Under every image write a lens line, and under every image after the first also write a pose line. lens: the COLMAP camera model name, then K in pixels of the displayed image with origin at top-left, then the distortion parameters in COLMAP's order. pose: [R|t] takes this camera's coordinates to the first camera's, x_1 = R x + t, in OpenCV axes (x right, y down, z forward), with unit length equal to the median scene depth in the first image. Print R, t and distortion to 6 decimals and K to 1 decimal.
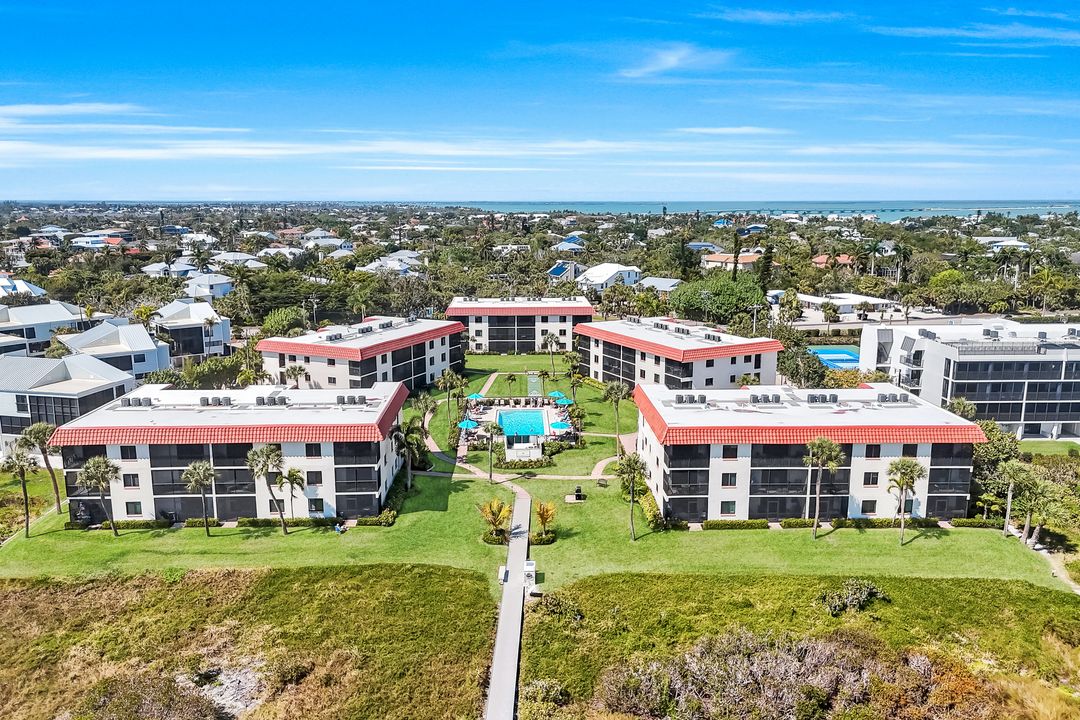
lens RADIAL K [[794.2, 0, 533.1], [0, 794.2, 386.3], [0, 0, 1]] dist [0.051047, -0.031807]
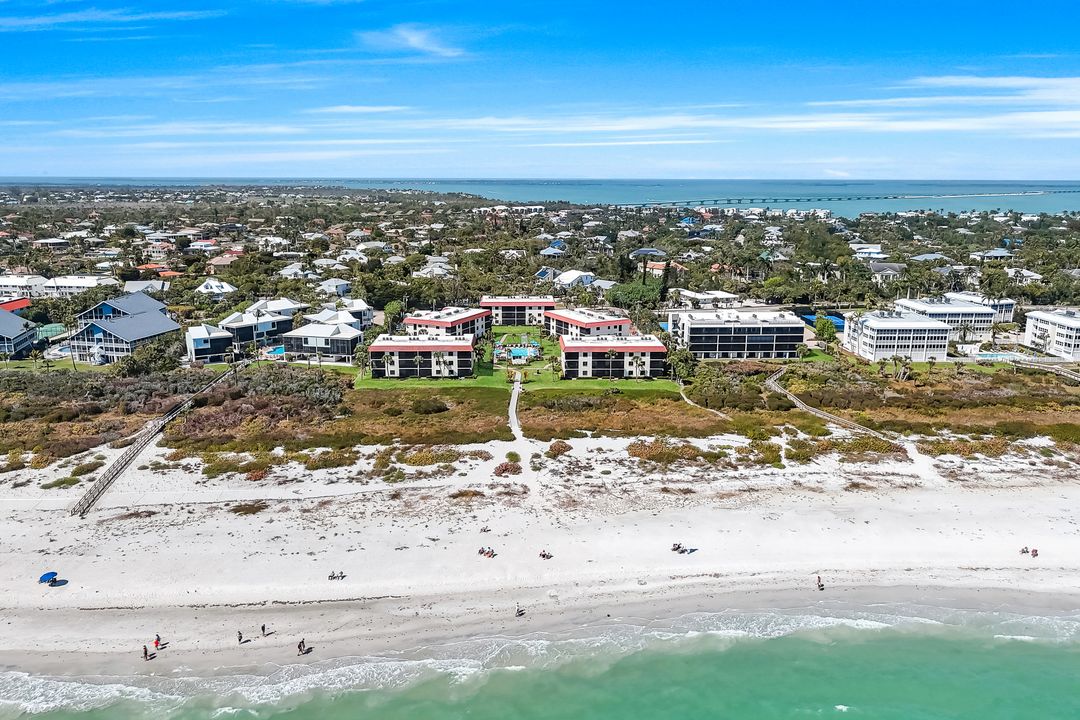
lens RADIAL K [[788.5, 0, 532.5], [0, 788.5, 404.5], [0, 0, 1]] dist [0.081816, -0.097677]
pose [[0.999993, 0.003252, 0.001821, 0.029895], [-0.003336, 0.998821, 0.048432, 0.104959], [-0.001662, -0.048438, 0.998825, -1.701080]]
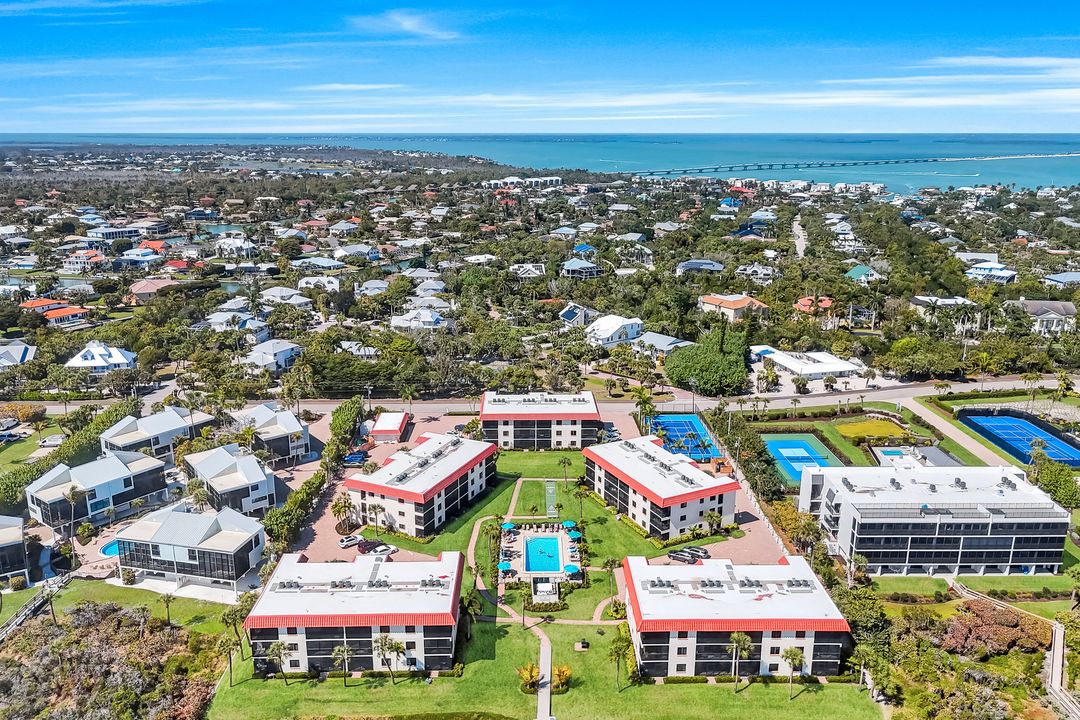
lens RADIAL K [[791.9, 0, 534.4], [0, 791.9, 381.7], [0, 0, 1]] dist [0.041169, -0.008073]
pose [[0.999922, 0.006157, -0.010828, -0.019522], [-0.005341, 0.997254, 0.073864, -0.419836], [0.011253, -0.073801, 0.997210, -0.402215]]
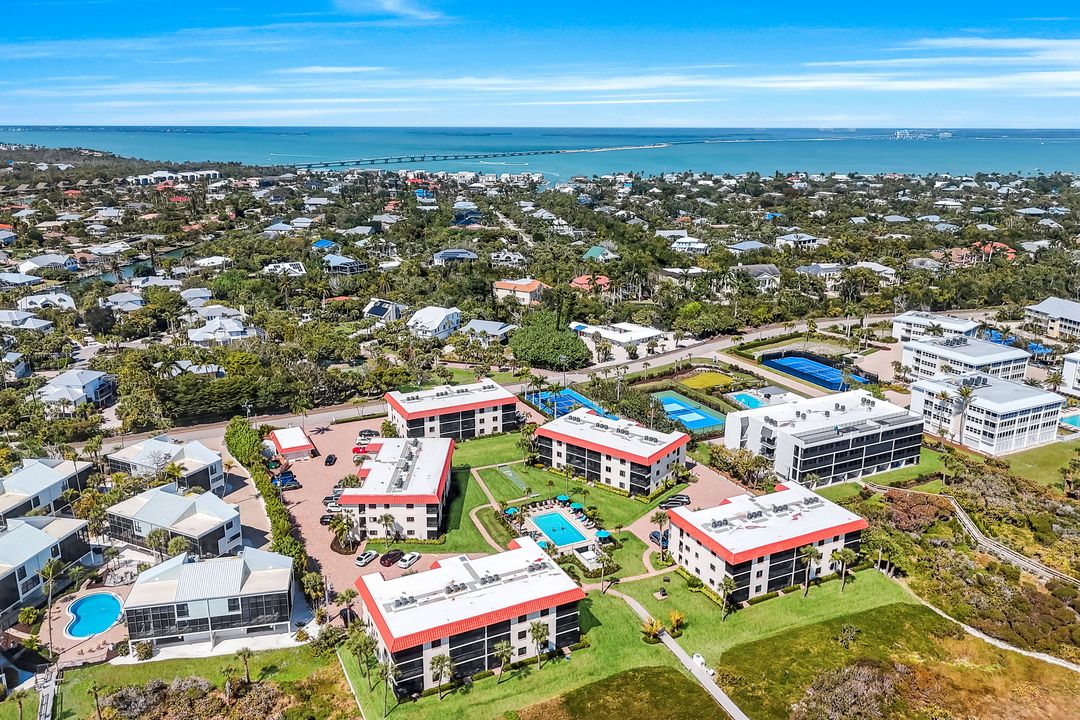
lens RADIAL K [[788.5, 0, 532.5], [0, 788.5, 404.5], [0, 0, 1]] dist [0.081816, -0.097677]
pose [[0.910611, -0.132187, 0.391553, -0.703024], [0.089210, 0.988001, 0.126077, -0.429886], [-0.403521, -0.079876, 0.911477, -0.308355]]
